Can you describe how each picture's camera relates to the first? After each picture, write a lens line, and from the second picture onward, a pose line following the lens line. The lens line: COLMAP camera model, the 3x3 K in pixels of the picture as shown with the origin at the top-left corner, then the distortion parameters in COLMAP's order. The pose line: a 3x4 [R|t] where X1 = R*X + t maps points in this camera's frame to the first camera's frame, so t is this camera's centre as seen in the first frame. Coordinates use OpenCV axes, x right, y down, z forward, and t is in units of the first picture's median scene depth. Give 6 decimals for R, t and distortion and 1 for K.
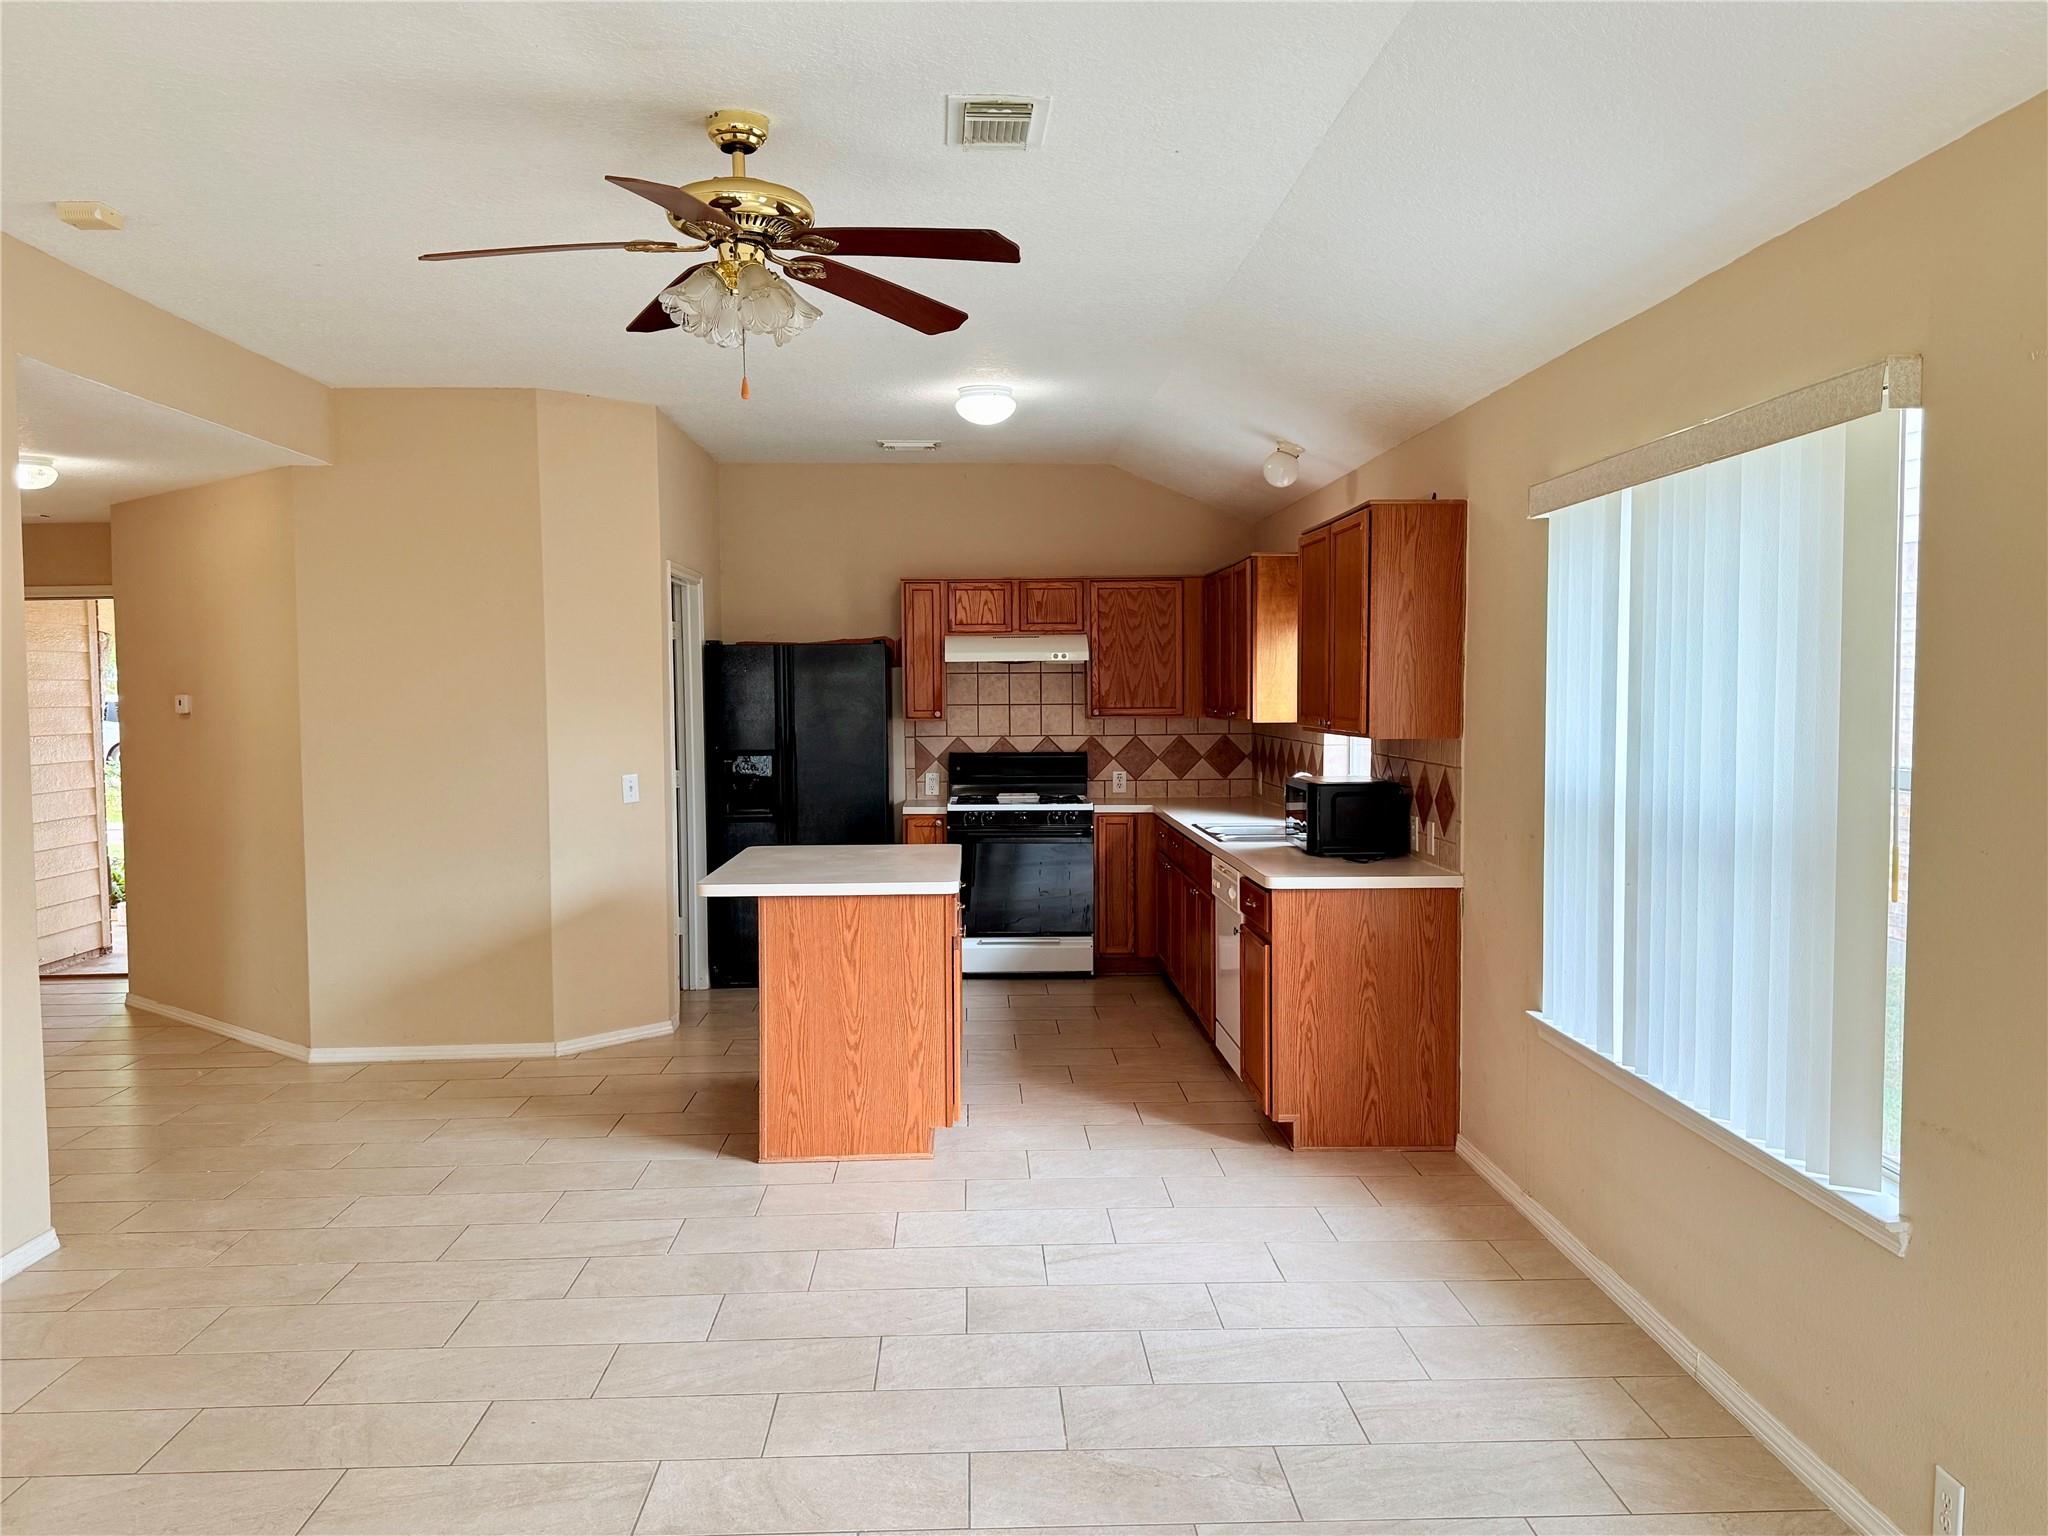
lens RADIAL K [[1645.3, 0, 1024.0], [0, 1645.3, 768.0], [0, 0, 1]] dist [0.113313, -0.168638]
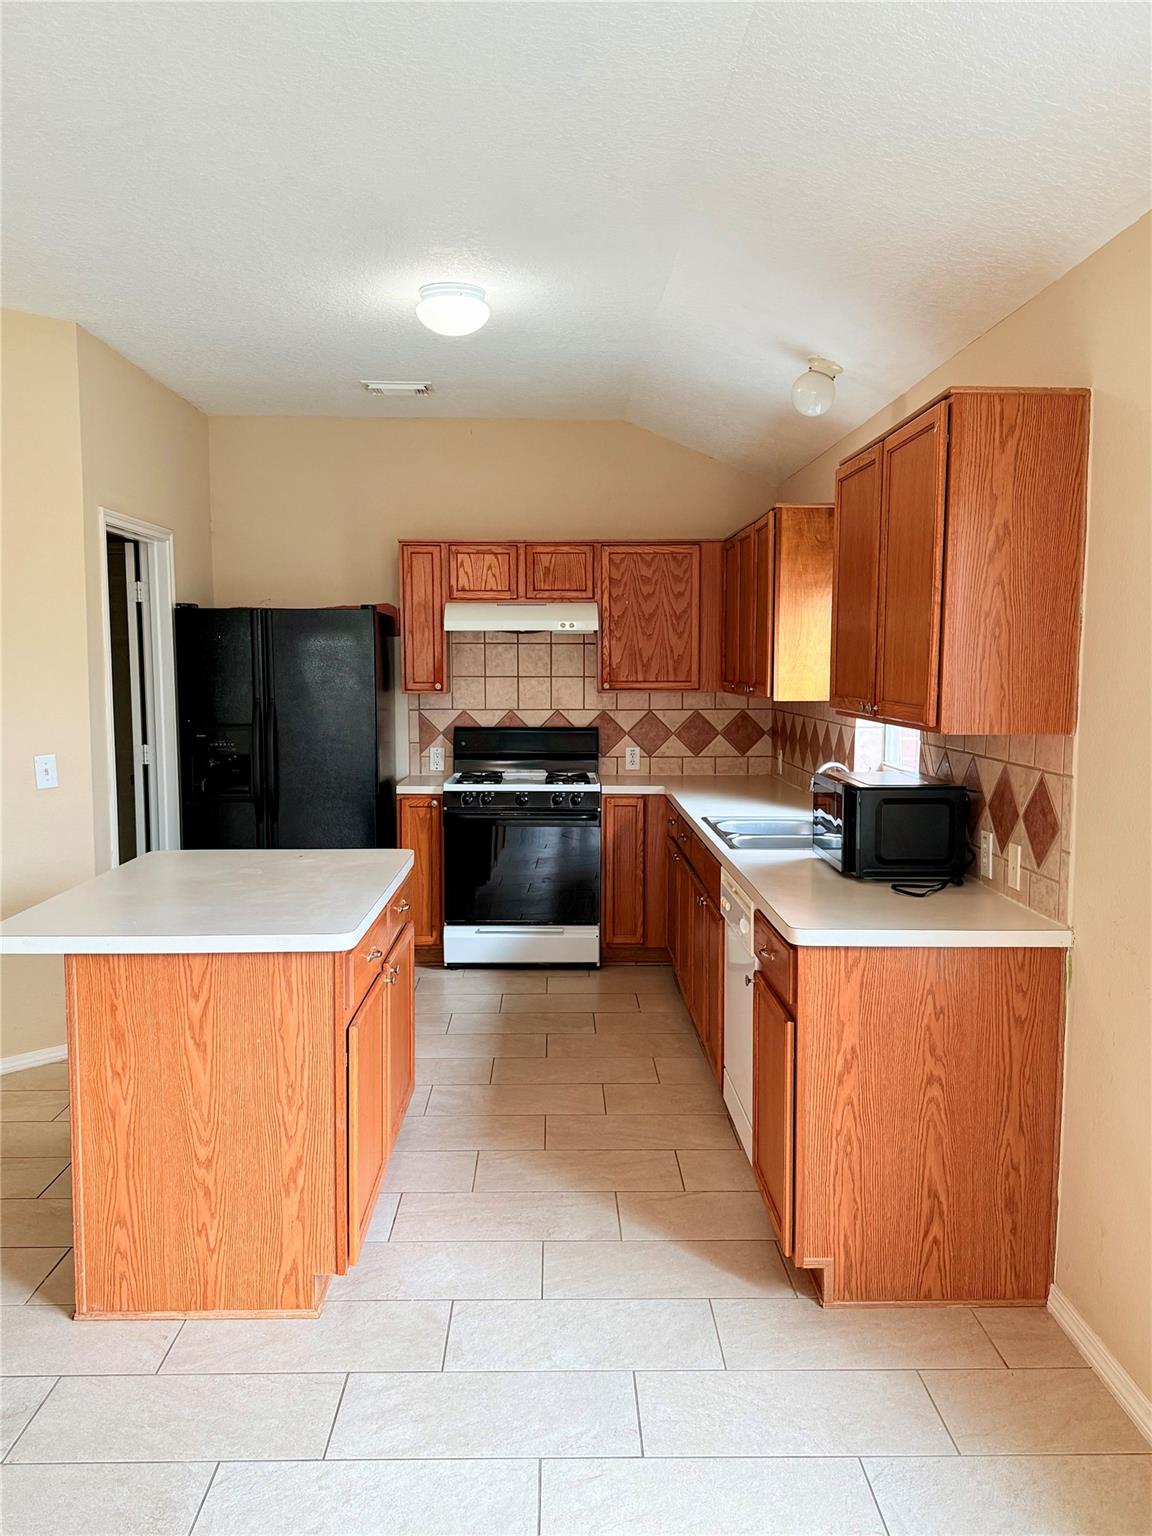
lens RADIAL K [[1280.4, 0, 576.0], [0, 1280.4, 768.0], [0, 0, 1]] dist [0.138384, -0.328702]
pose [[0.999880, 0.008780, -0.012759, 0.051679], [-0.008323, 0.999337, 0.035431, -0.018135], [0.013061, -0.035321, 0.999291, 0.379772]]
